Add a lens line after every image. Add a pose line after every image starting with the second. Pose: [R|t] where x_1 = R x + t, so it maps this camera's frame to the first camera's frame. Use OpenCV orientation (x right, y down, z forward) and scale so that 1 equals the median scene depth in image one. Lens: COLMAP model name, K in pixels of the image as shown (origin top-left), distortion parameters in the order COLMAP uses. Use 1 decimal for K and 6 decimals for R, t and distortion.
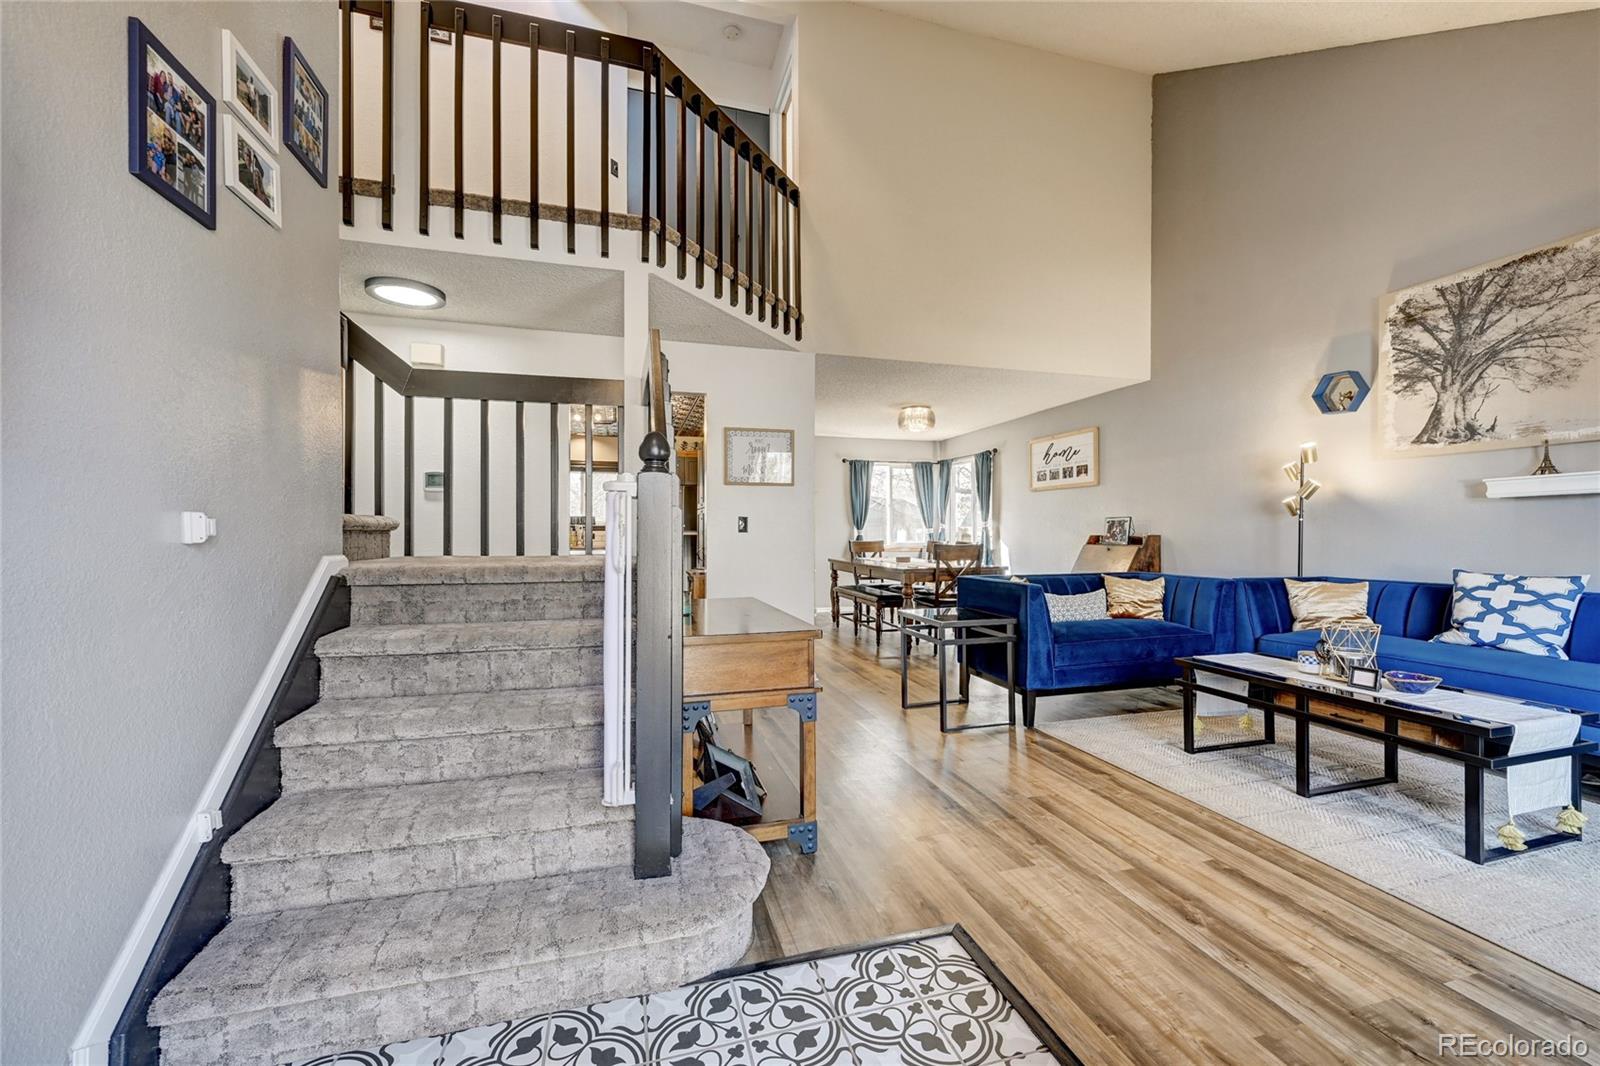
lens RADIAL K [[635.0, 0, 804.7], [0, 635.0, 535.6], [0, 0, 1]] dist [-0.002133, 0.000484]
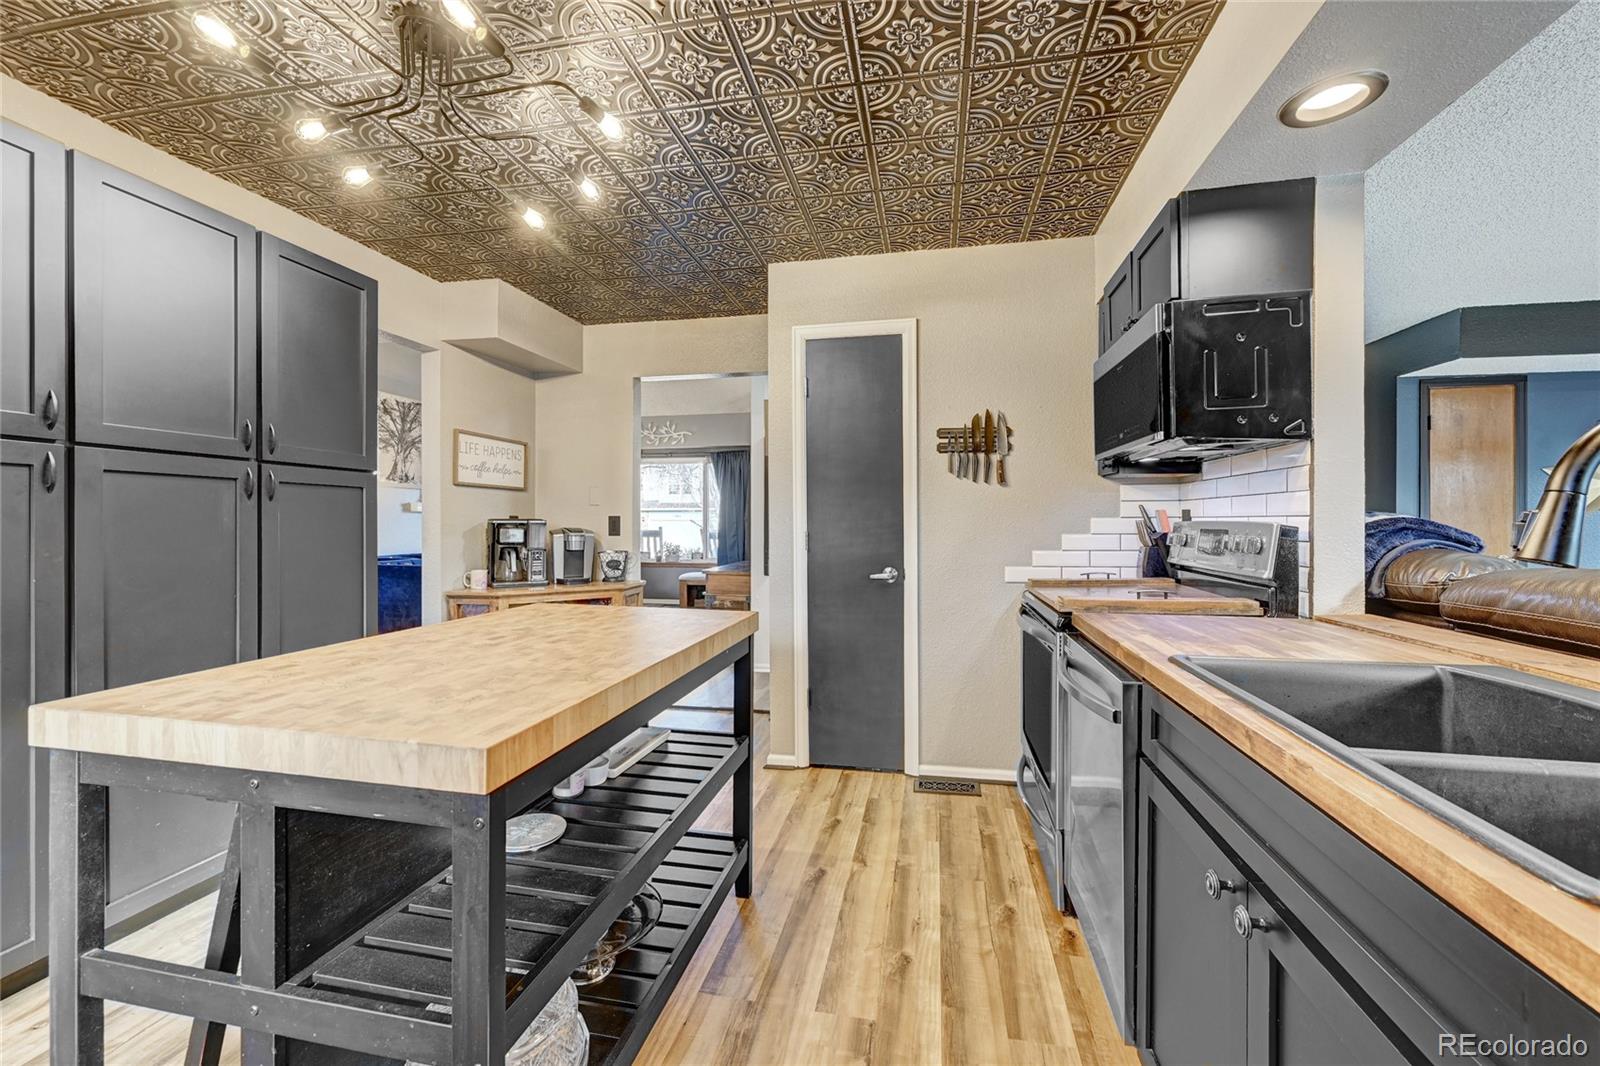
lens RADIAL K [[626.9, 0, 806.3], [0, 626.9, 527.6], [0, 0, 1]] dist [-0.003795, -0.000096]
pose [[-0.887881, -0.006400, 0.460028, -0.968095], [-0.002778, 0.999960, 0.008550, -0.025229], [-0.460064, 0.006314, -0.887863, 2.103109]]
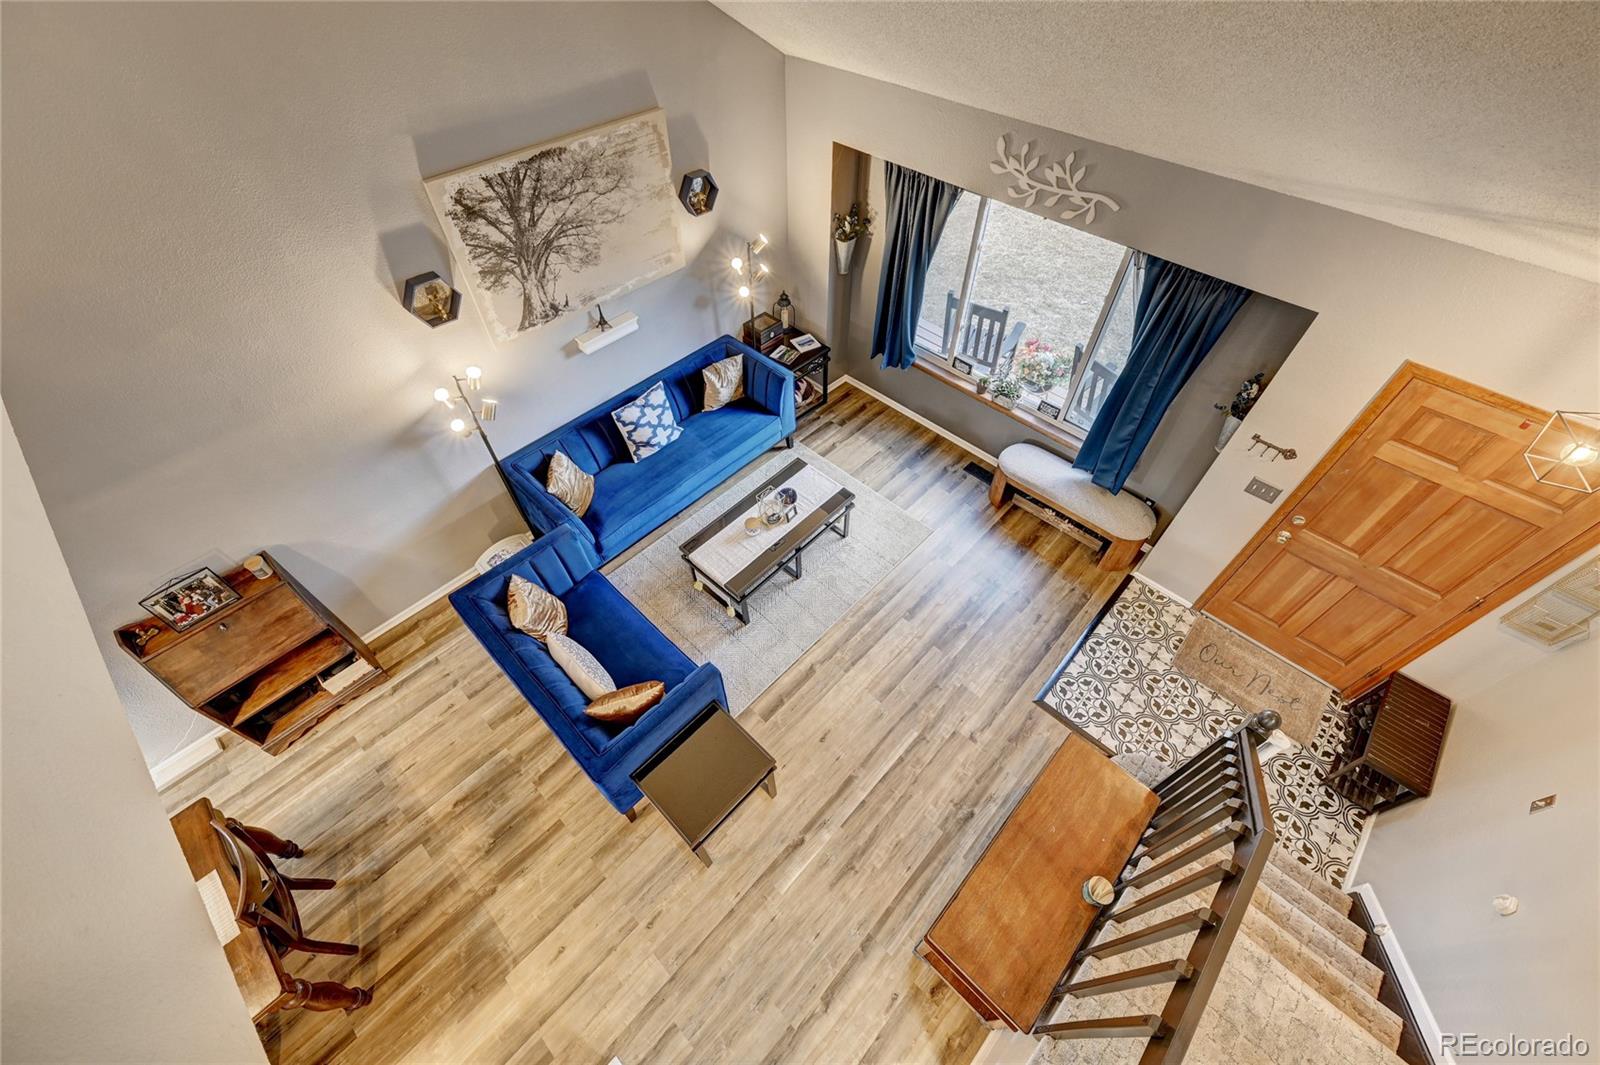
lens RADIAL K [[626.9, 0, 806.3], [0, 626.9, 527.1], [0, 0, 1]] dist [-0.003795, -0.000096]
pose [[-0.507440, -0.666710, 0.545896, -0.081977], [-0.003484, 0.635102, 0.772420, -0.772451], [-0.861680, 0.390056, -0.324599, 1.086179]]
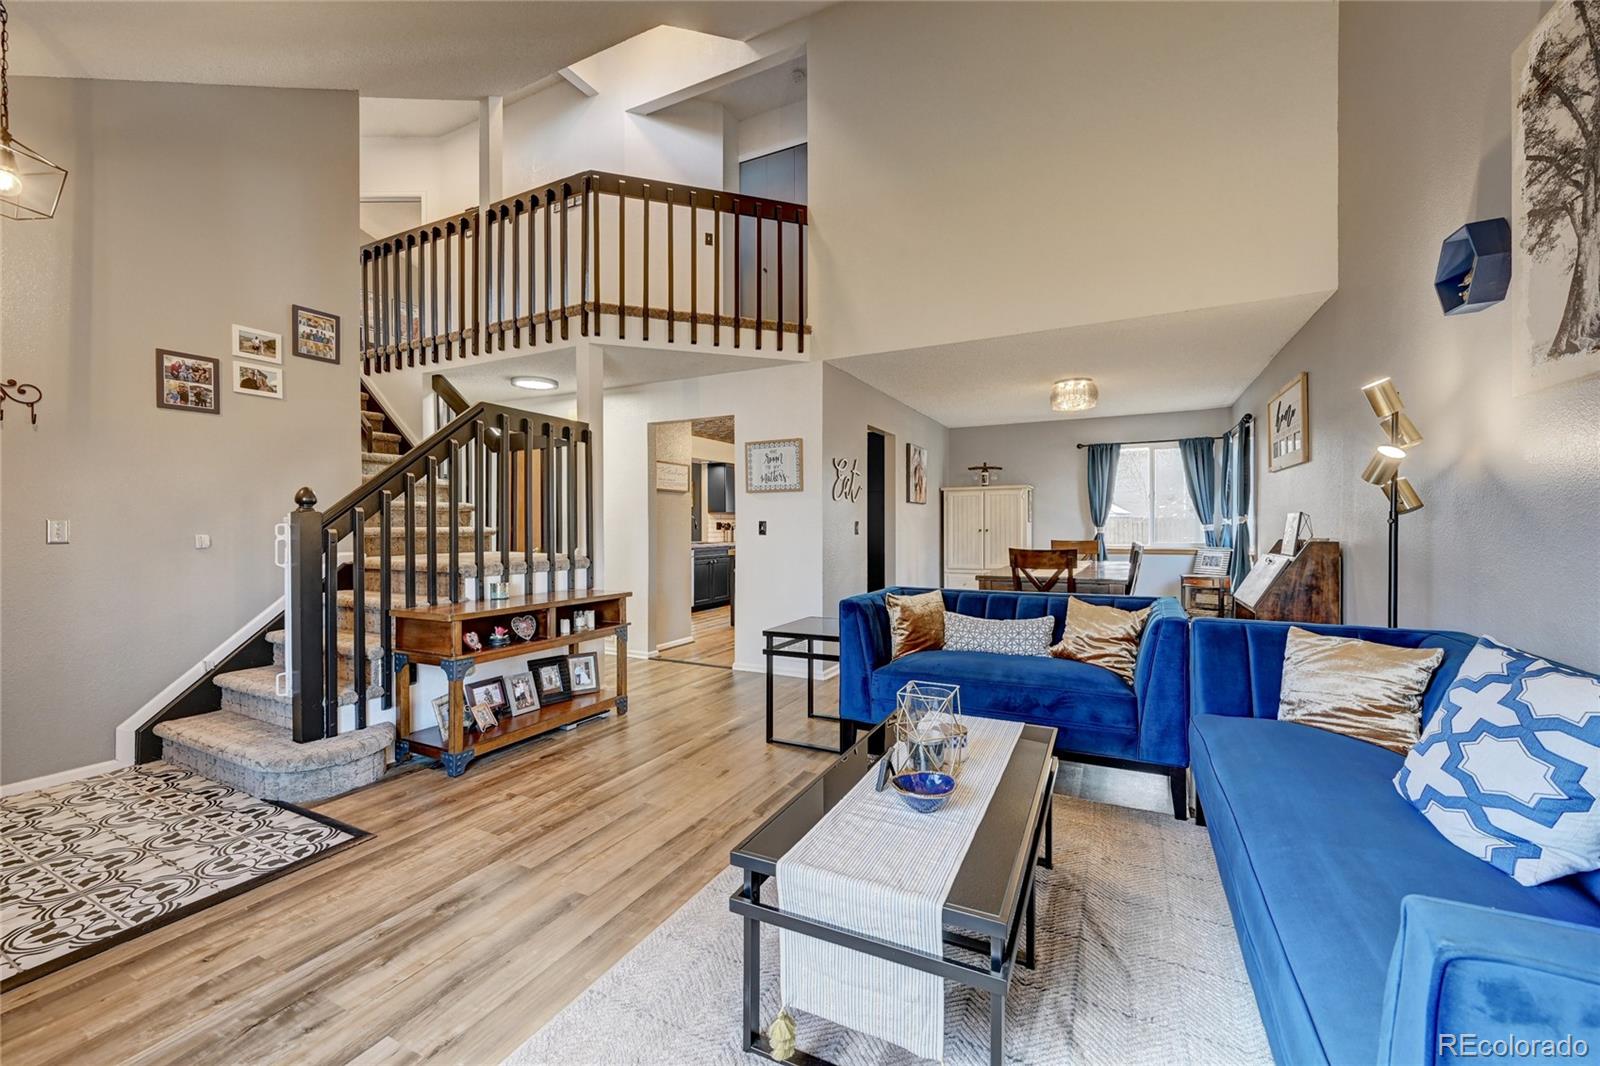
lens RADIAL K [[626.9, 0, 806.3], [0, 626.9, 527.6], [0, 0, 1]] dist [-0.003795, -0.000096]
pose [[0.732281, -0.000724, -0.681002, 0.898269], [0.002421, 0.999996, 0.001539, -0.025203], [0.680998, -0.002776, 0.732280, 0.316395]]
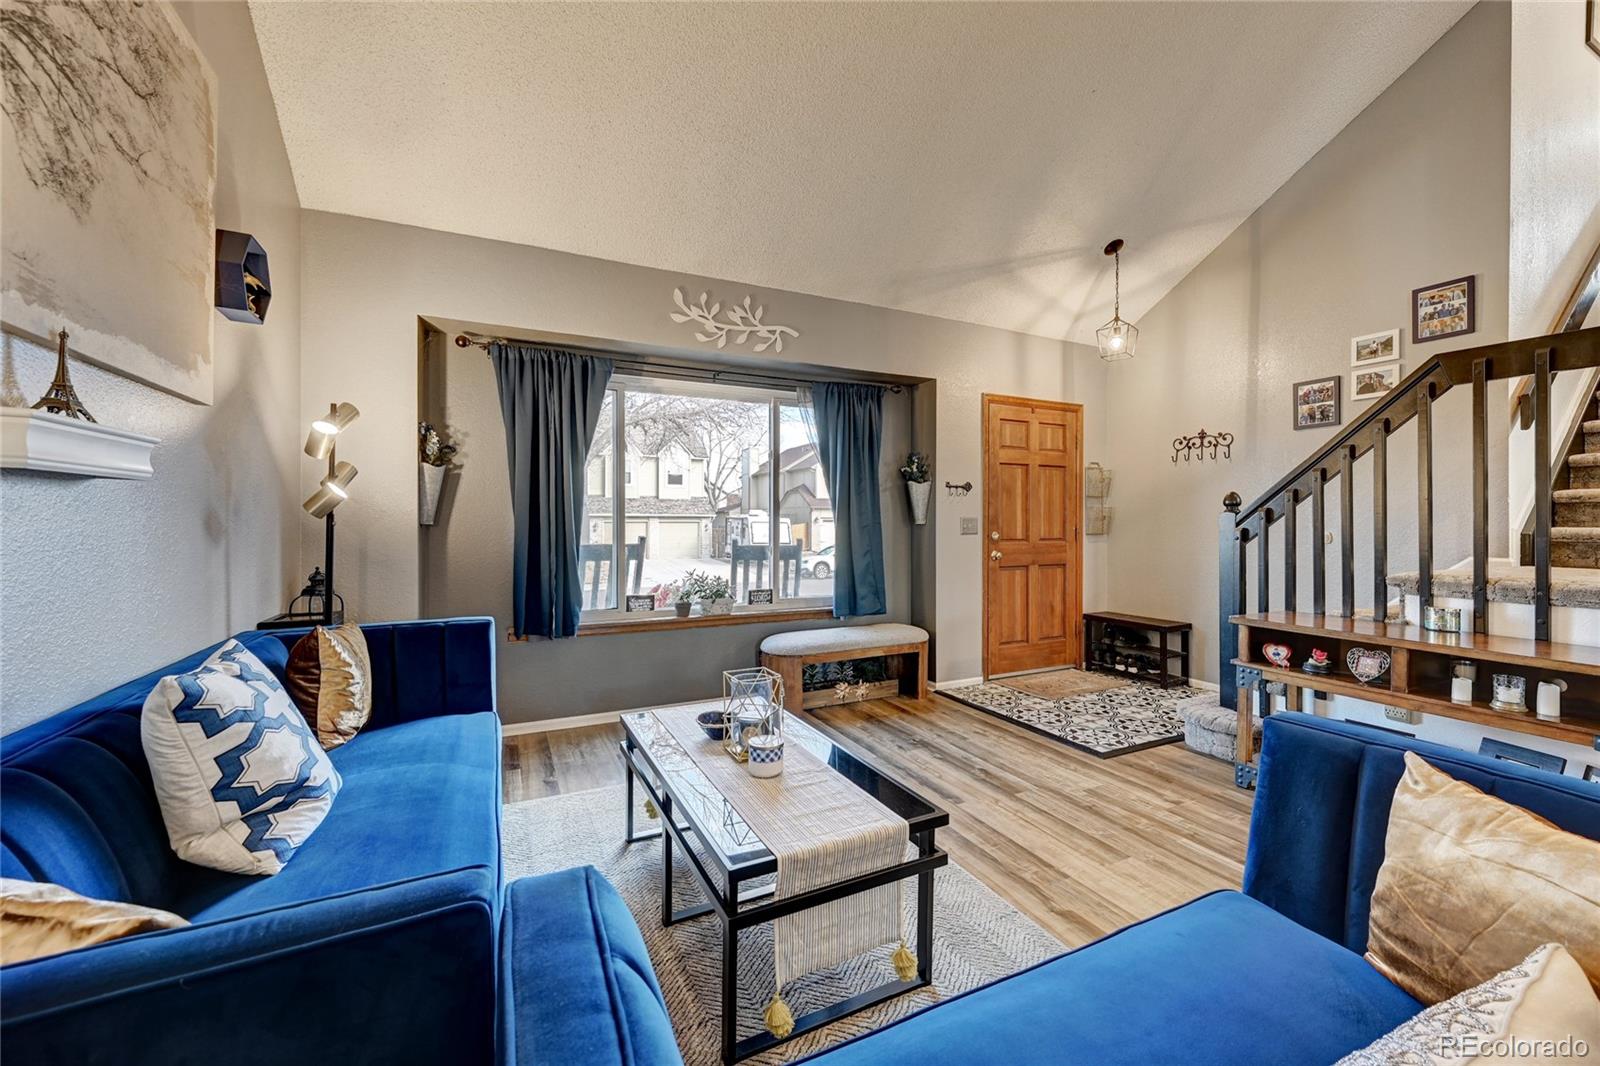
lens RADIAL K [[635.1, 0, 804.4], [0, 635.1, 525.3], [0, 0, 1]] dist [-0.004199, -0.000136]
pose [[-0.985295, 0.000487, -0.170862, 0.683274], [-0.000714, 0.999975, 0.006966, -0.033467], [0.170861, 0.006986, -0.985270, 1.290926]]
